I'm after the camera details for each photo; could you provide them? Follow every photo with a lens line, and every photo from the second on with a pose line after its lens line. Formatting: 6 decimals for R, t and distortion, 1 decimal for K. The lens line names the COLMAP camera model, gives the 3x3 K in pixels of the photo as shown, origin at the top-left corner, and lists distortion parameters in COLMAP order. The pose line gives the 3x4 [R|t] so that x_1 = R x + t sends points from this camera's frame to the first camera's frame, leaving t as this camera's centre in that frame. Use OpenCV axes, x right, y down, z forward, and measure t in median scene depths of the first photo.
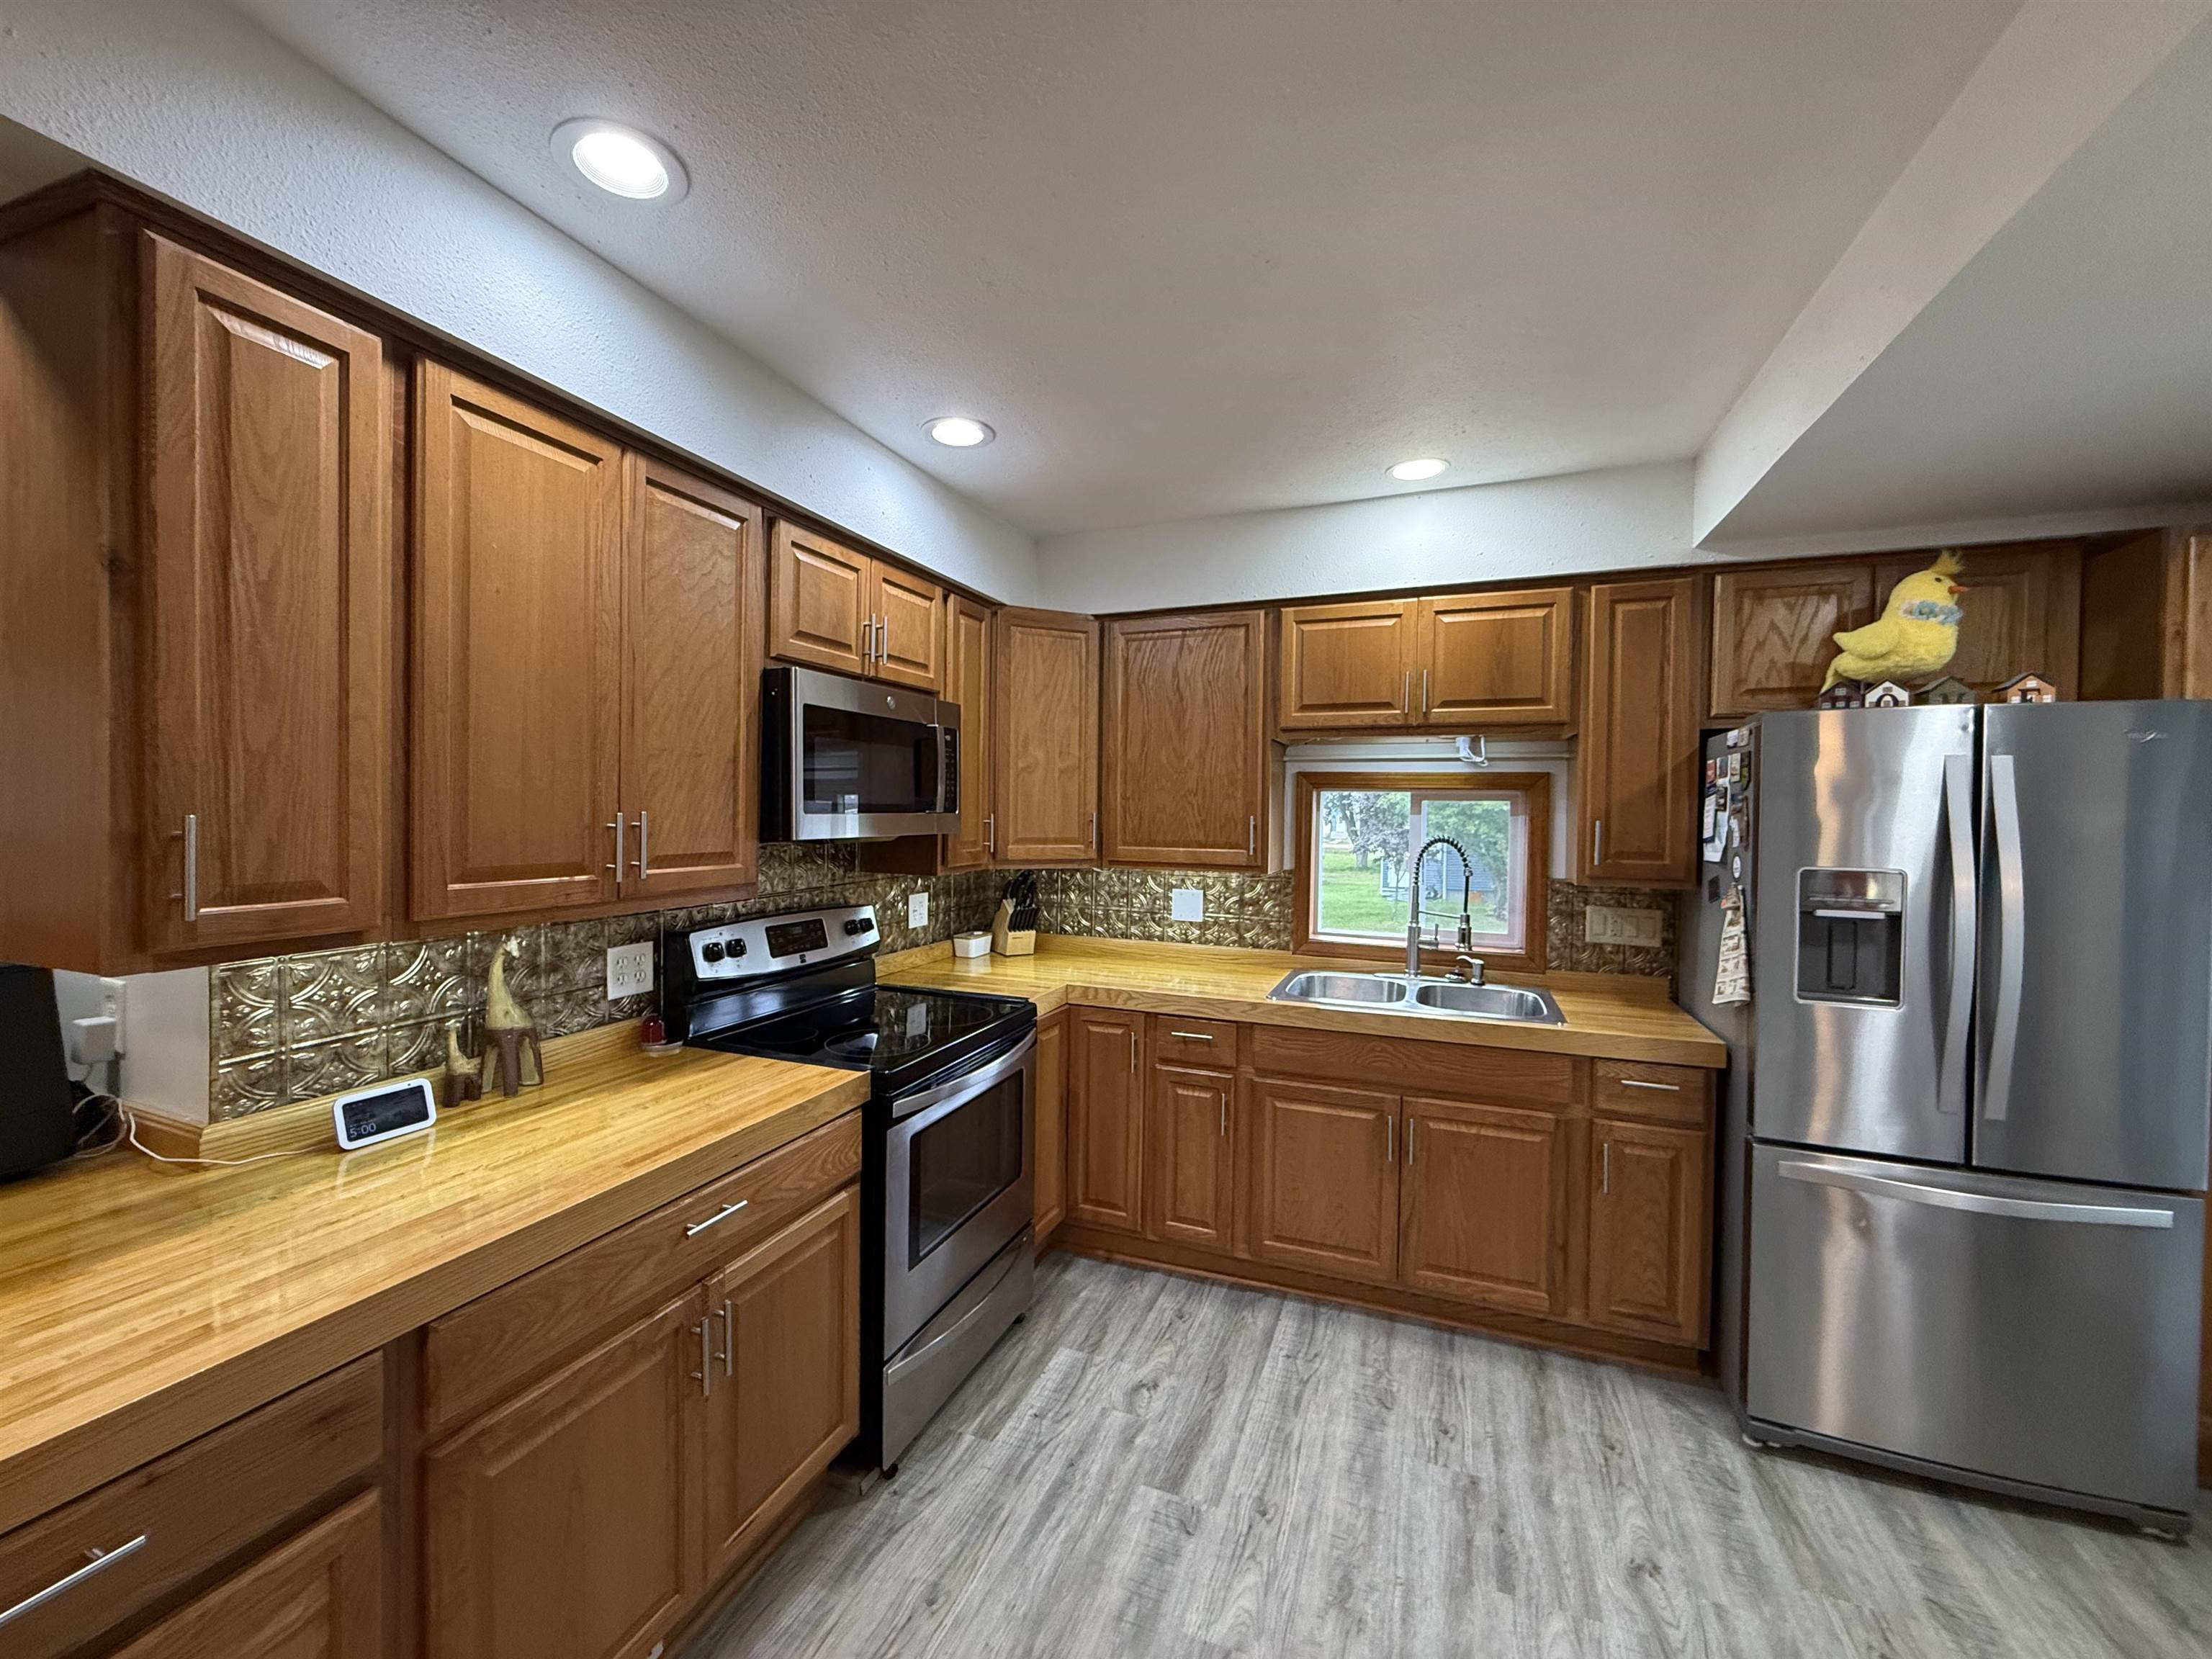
lens RADIAL K [[879.0, 0, 1096.3], [0, 879.0, 828.0], [0, 0, 1]] dist [-0.001288, -0.000862]
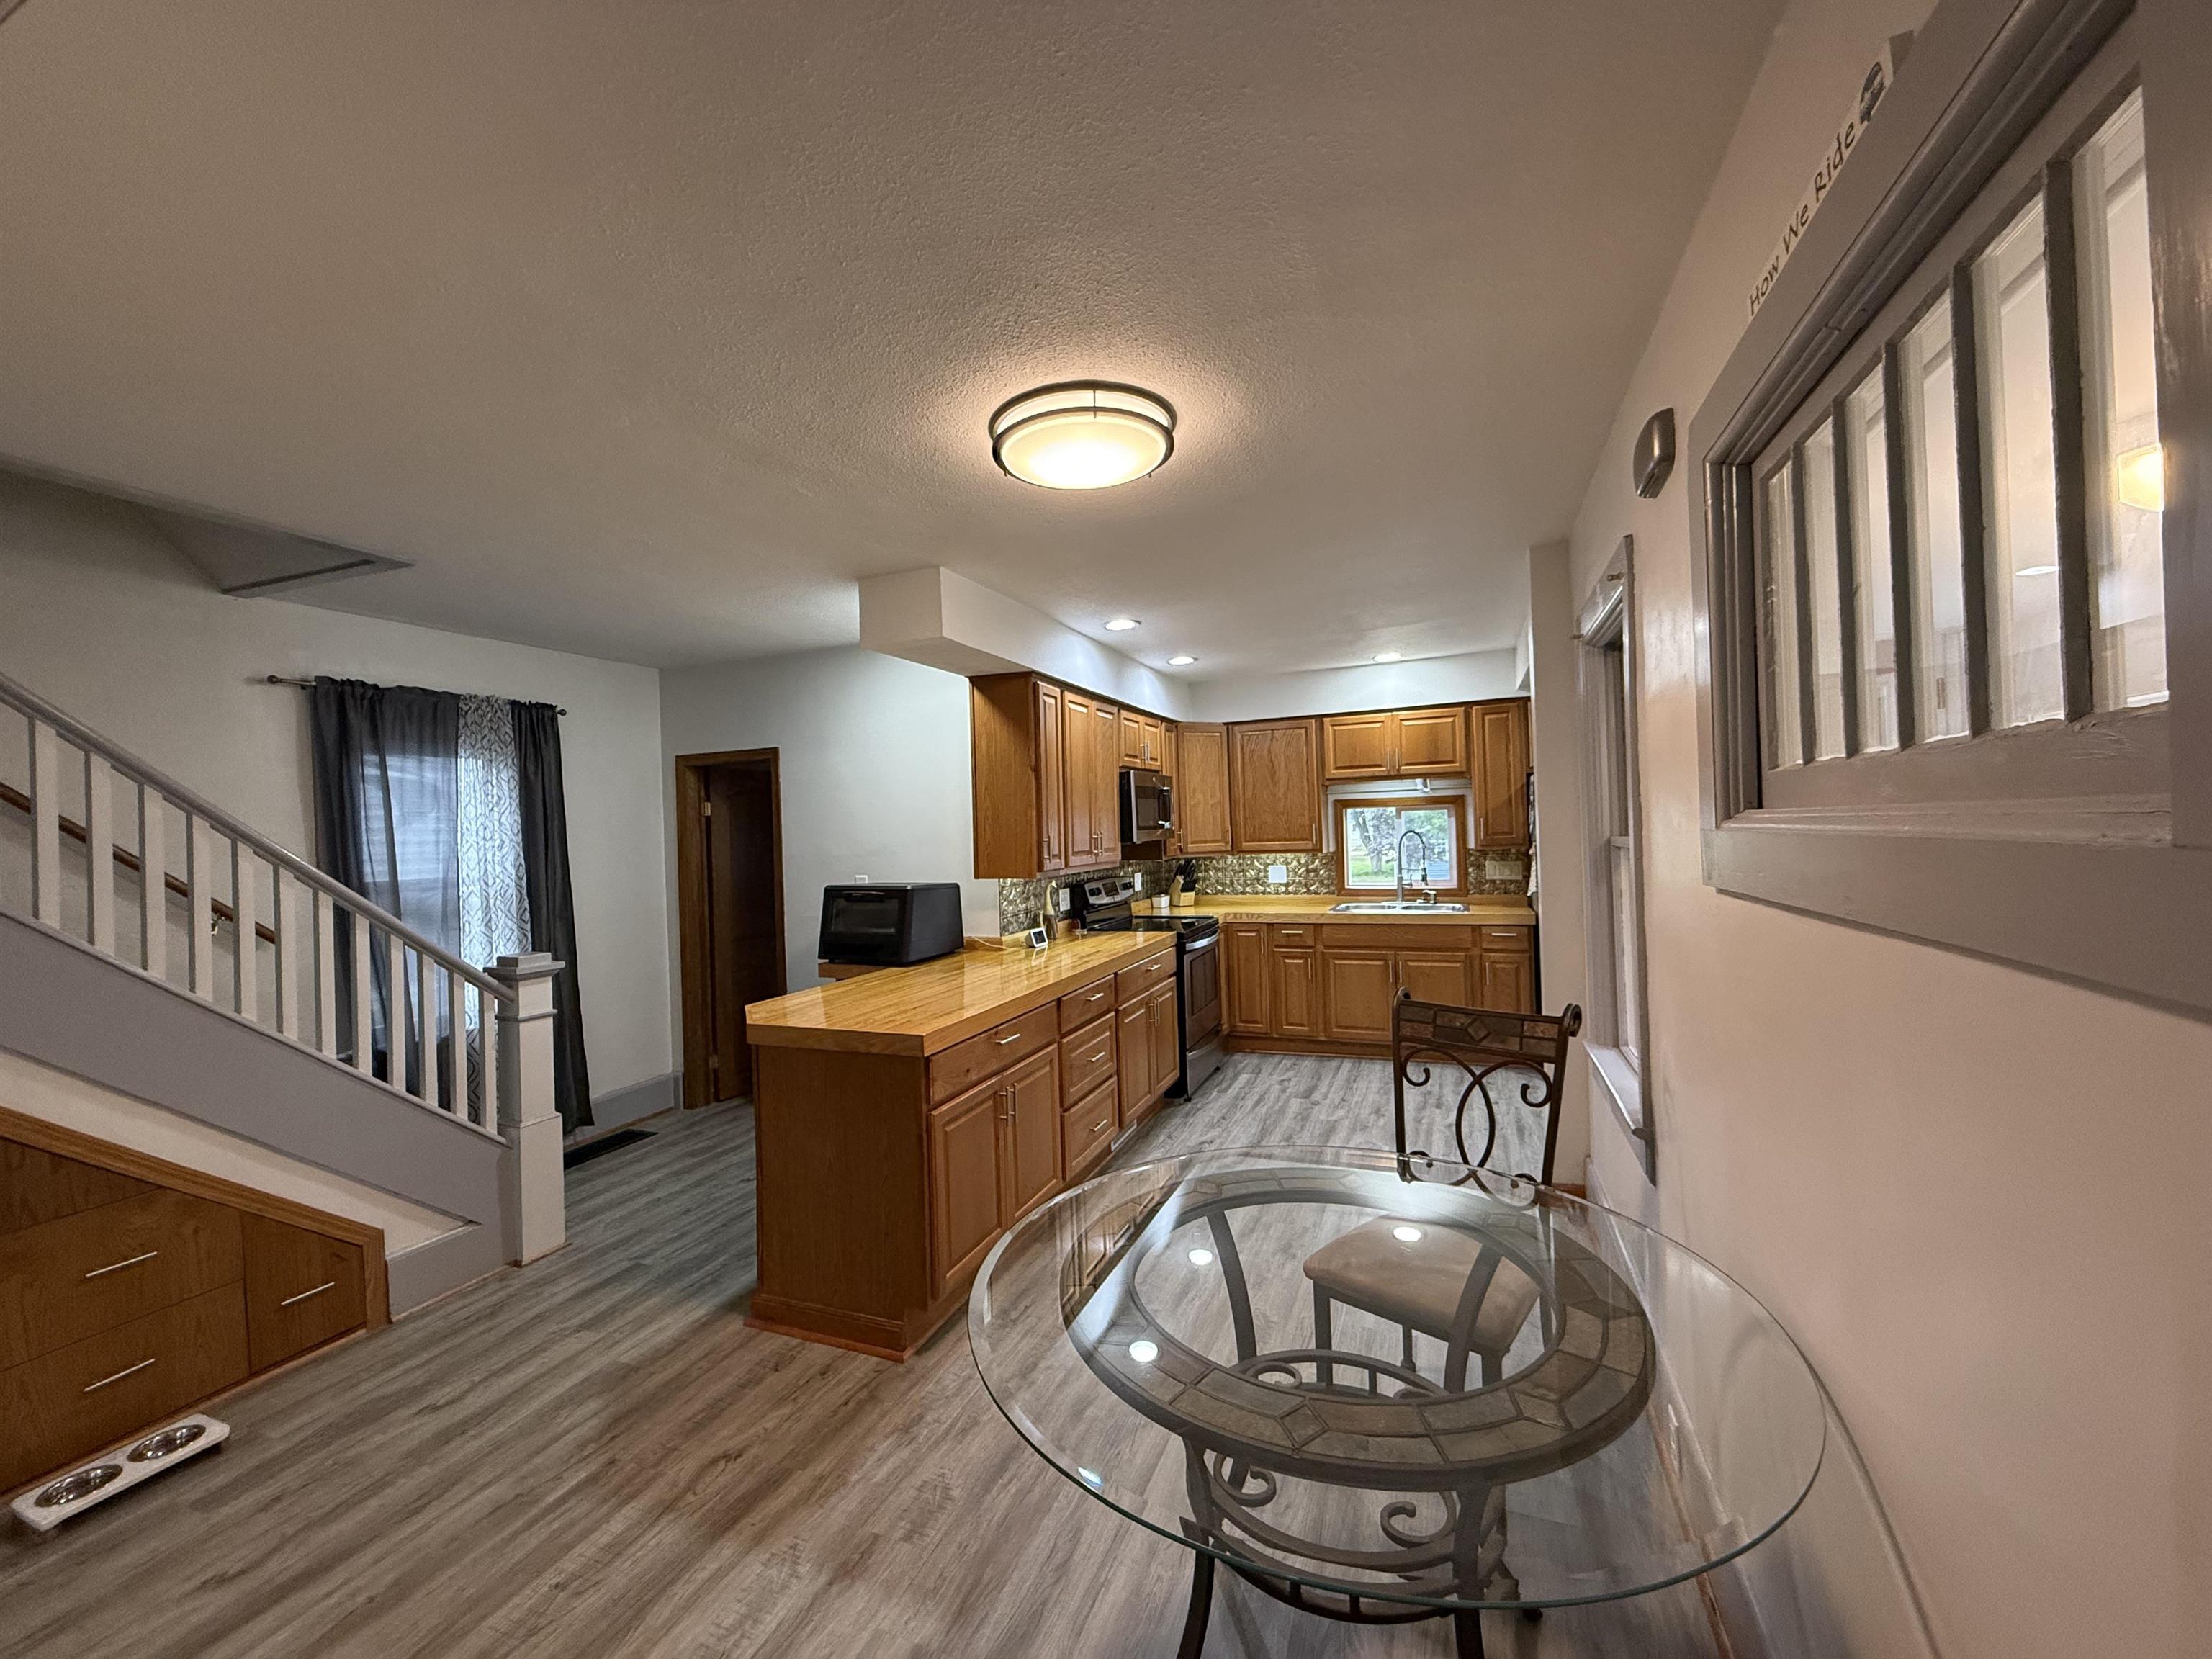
lens RADIAL K [[879.0, 0, 1096.3], [0, 879.0, 828.0], [0, 0, 1]] dist [-0.001288, -0.000862]
pose [[0.998806, -0.046946, -0.013491, -0.319843], [0.046636, 0.998659, -0.022485, 0.019655], [0.014529, 0.021829, 0.999656, -1.100678]]
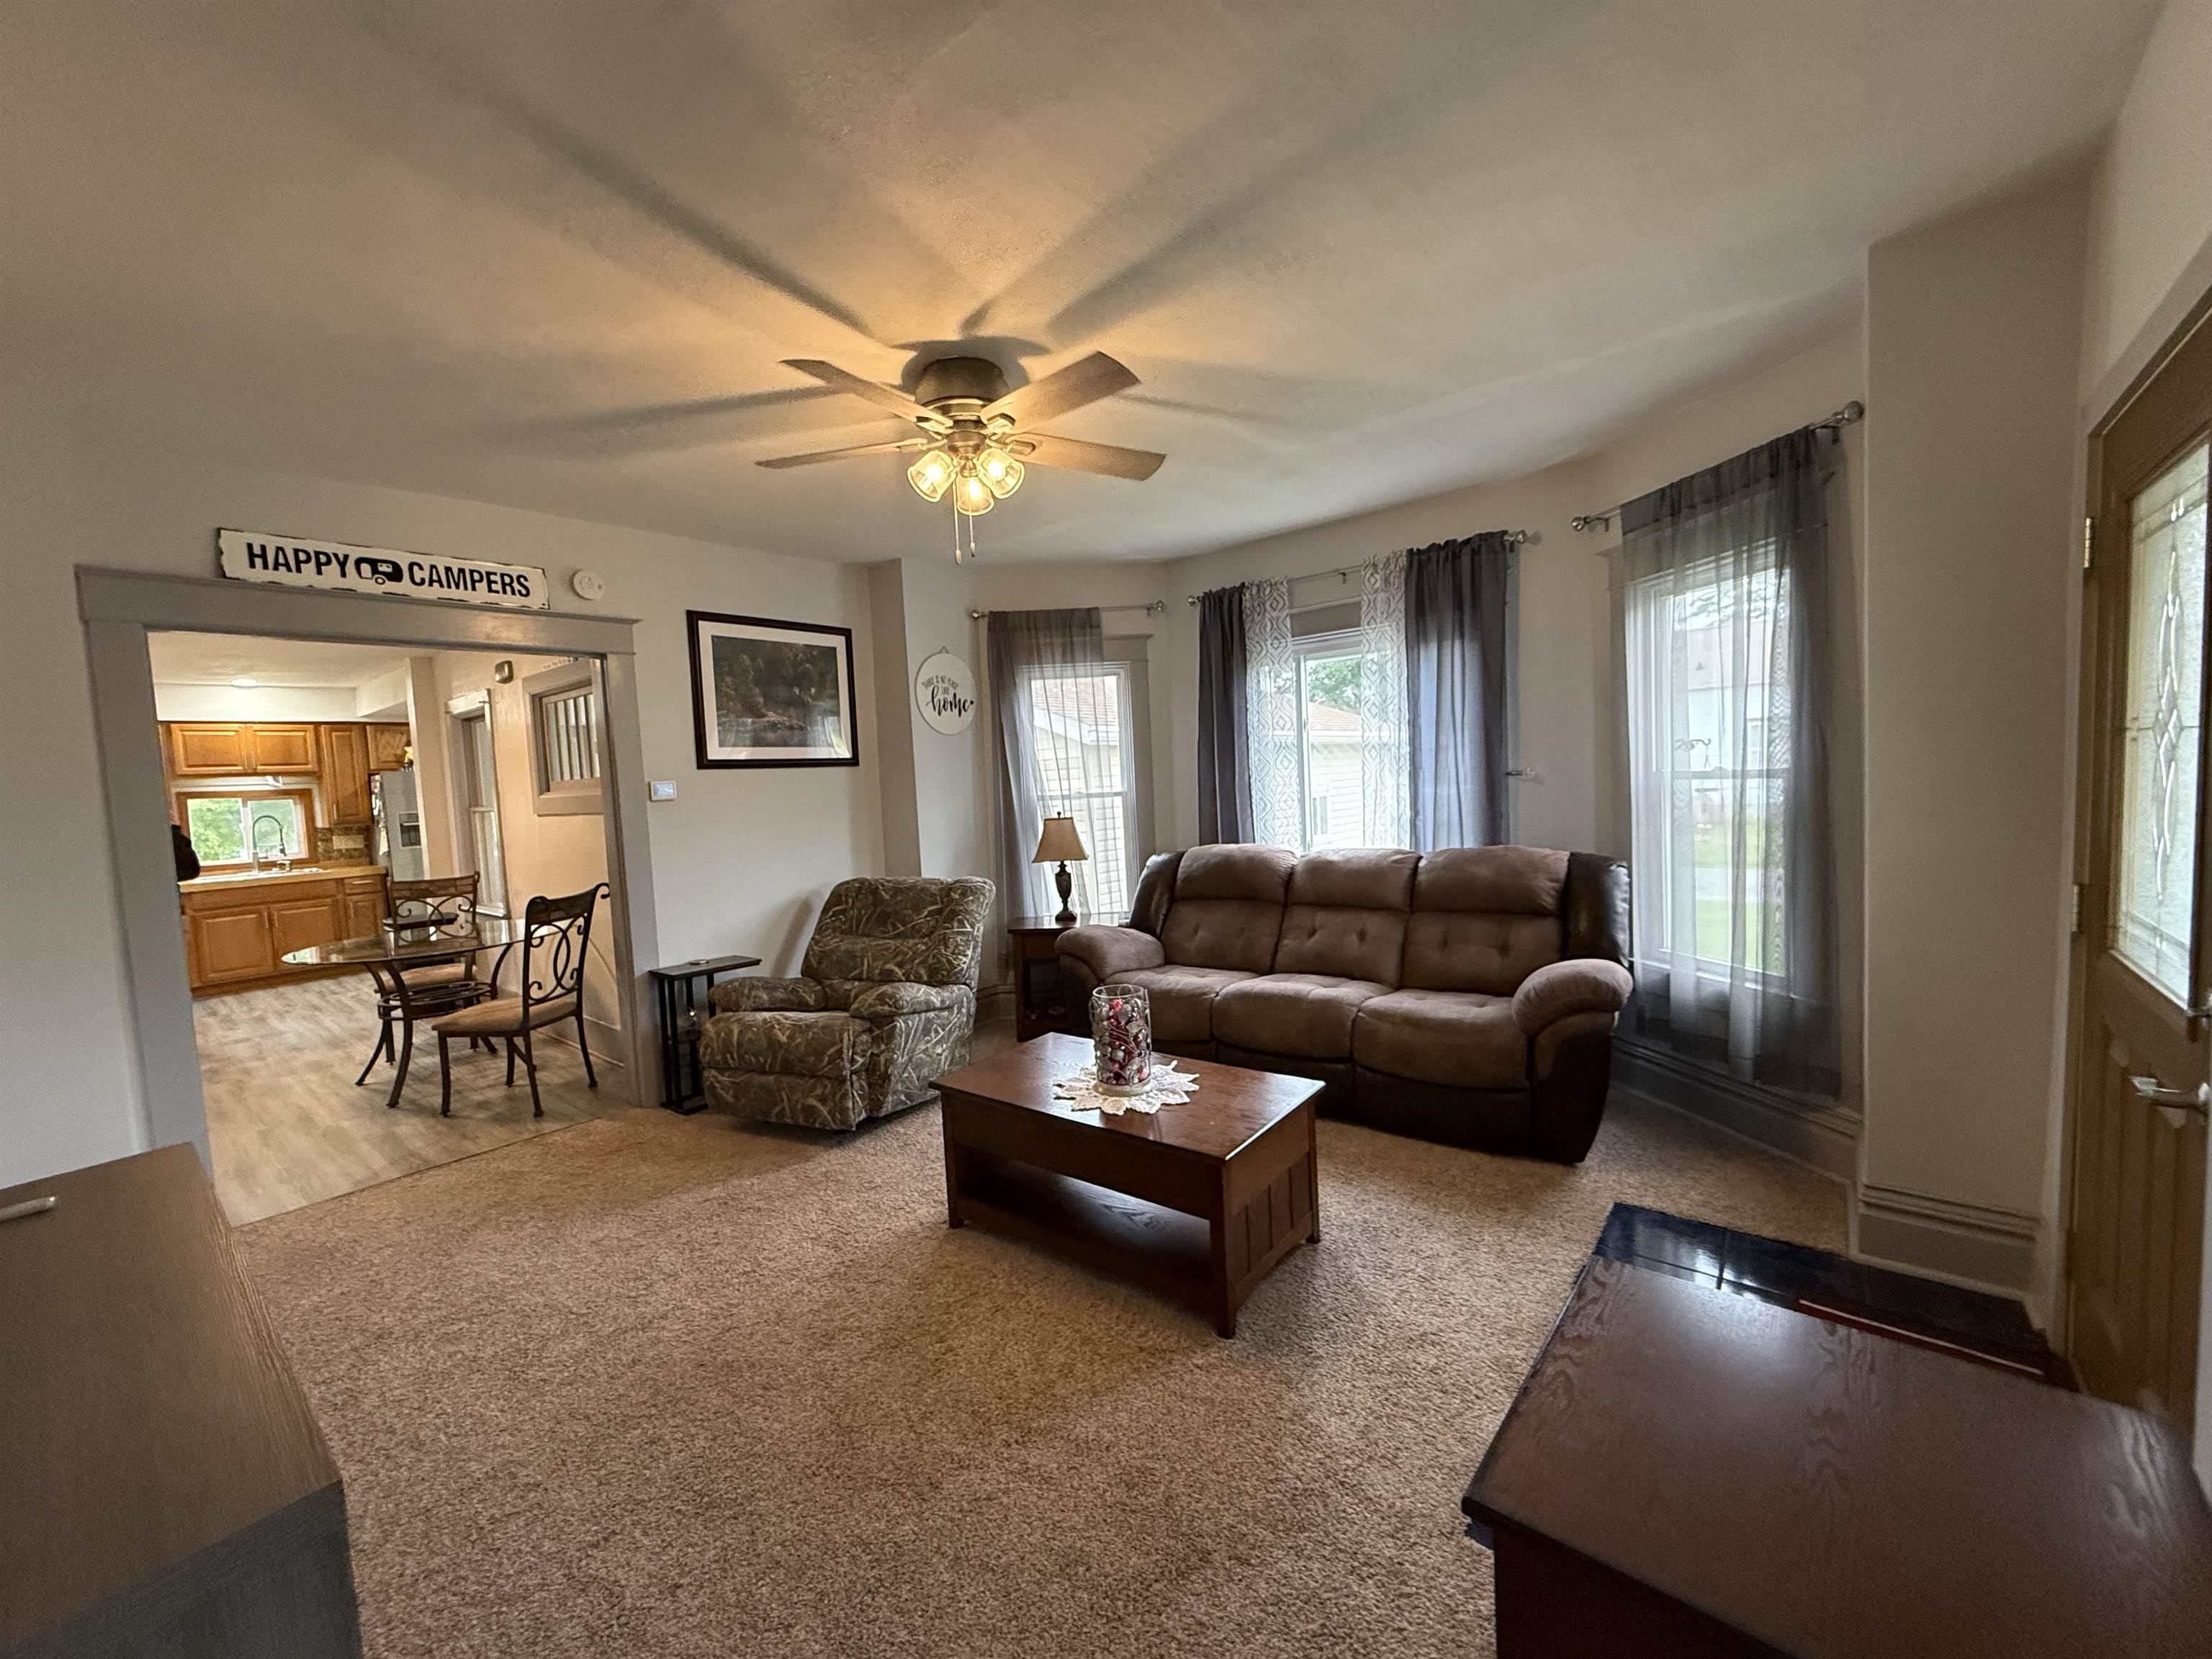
lens RADIAL K [[879.0, 0, 1096.3], [0, 879.0, 828.0], [0, 0, 1]] dist [-0.001288, -0.000862]
pose [[0.314366, -0.087913, 0.945222, -1.420341], [0.069796, 0.995148, 0.069344, 0.043359], [-0.946732, 0.044174, 0.318977, -2.364744]]
